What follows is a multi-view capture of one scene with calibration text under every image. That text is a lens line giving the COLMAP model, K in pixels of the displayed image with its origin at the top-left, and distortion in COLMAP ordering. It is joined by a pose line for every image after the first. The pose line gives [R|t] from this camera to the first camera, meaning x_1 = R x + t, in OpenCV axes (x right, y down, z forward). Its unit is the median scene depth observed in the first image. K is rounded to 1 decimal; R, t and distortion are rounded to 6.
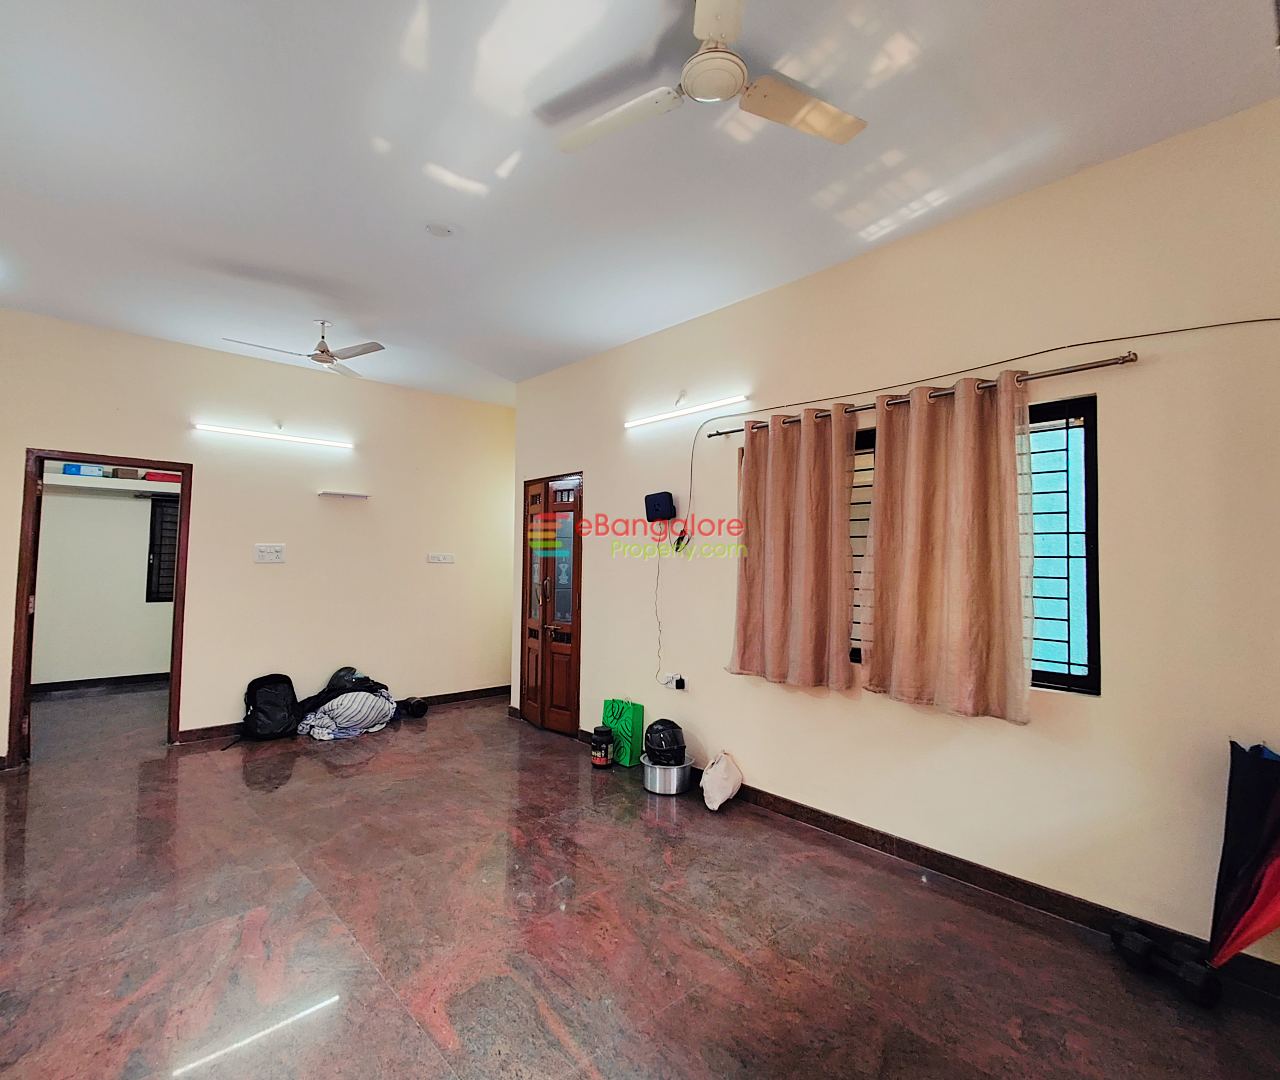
lens RADIAL K [[626.4, 0, 641.4], [0, 626.4, 535.4], [0, 0, 1]] dist [-0.002508, -0.000385]
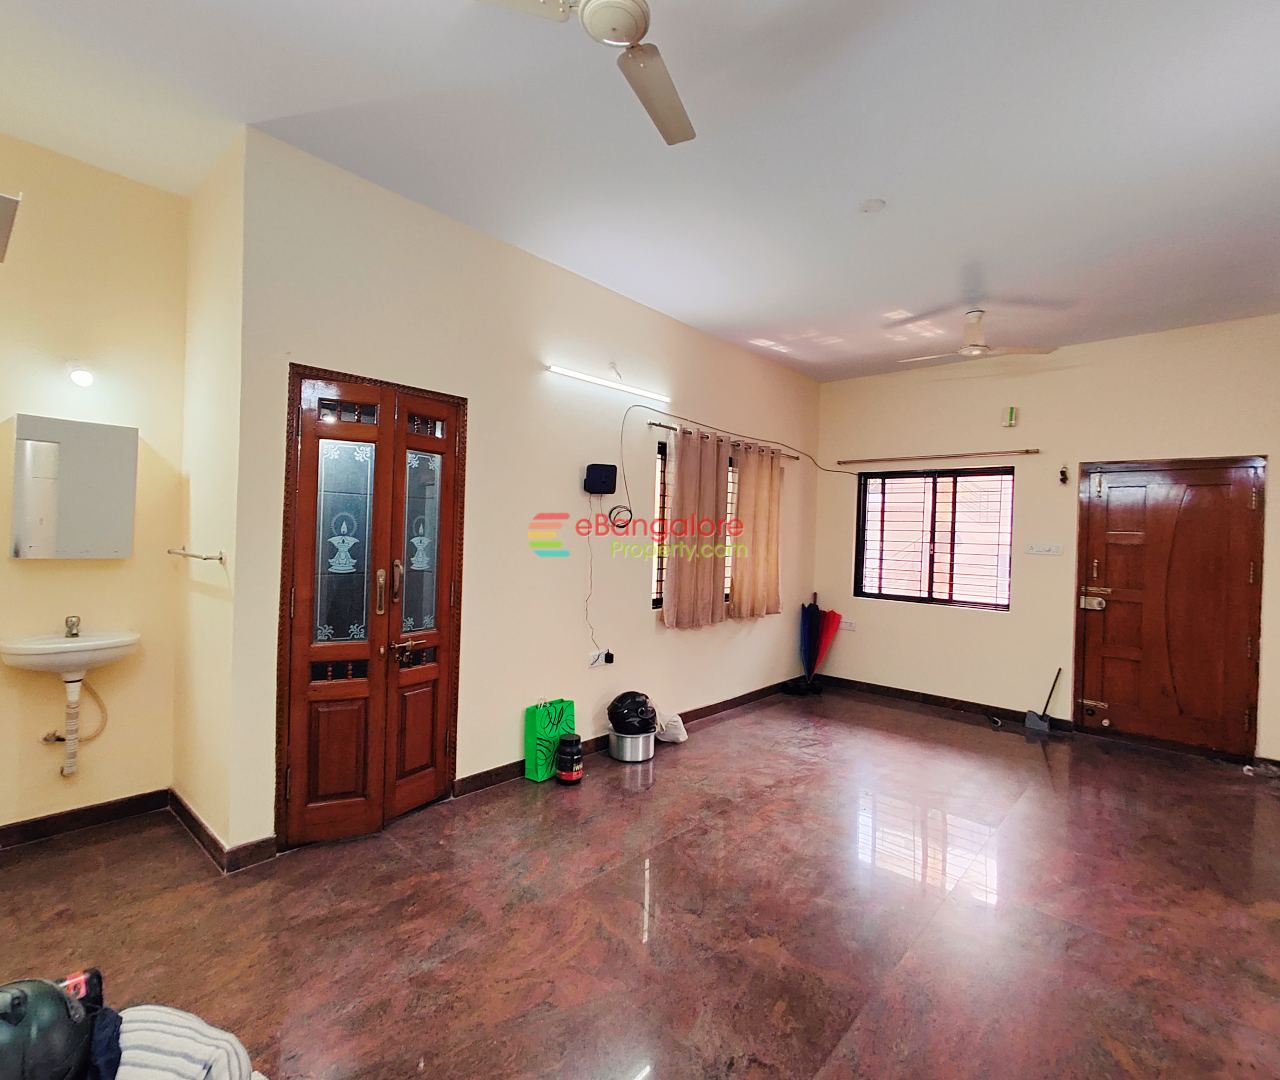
lens RADIAL K [[626.4, 0, 641.4], [0, 626.4, 535.4], [0, 0, 1]] dist [-0.002508, -0.000385]
pose [[-0.091528, -0.013920, 0.995705, -0.989511], [-0.075321, 0.997135, 0.007017, 0.030383], [-0.992950, -0.074355, -0.092314, 1.105492]]
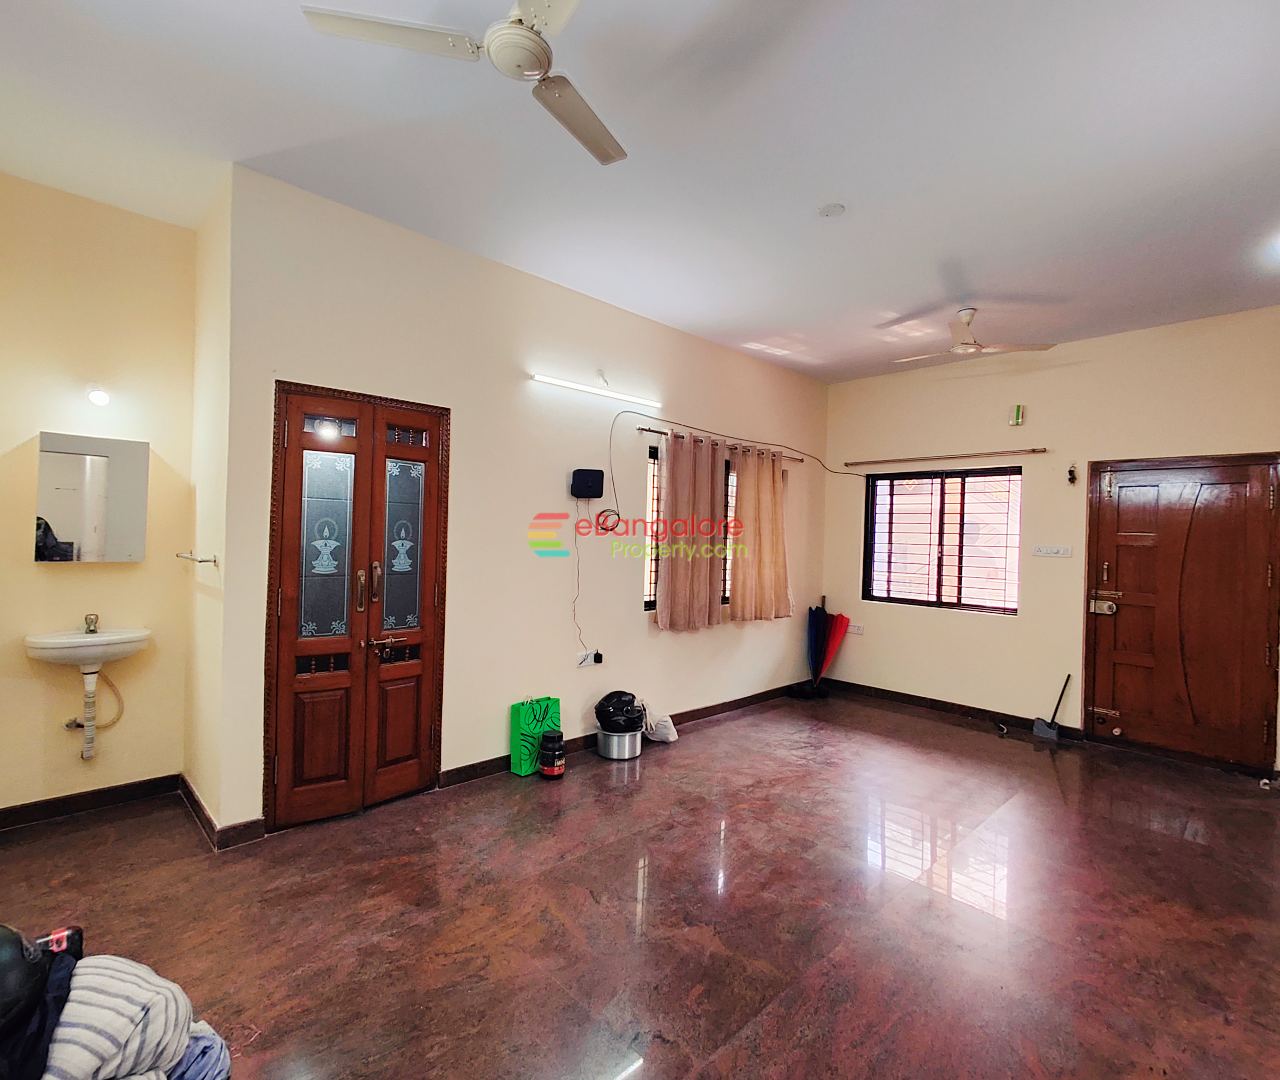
lens RADIAL K [[631.6, 0, 643.0], [0, 631.6, 538.8], [0, 0, 1]] dist [0.001435, 0.000844]
pose [[-0.018312, -0.013011, 0.999748, -1.026904], [-0.071163, 0.997396, 0.011677, 0.023968], [-0.997297, -0.070931, -0.019190, 1.005199]]
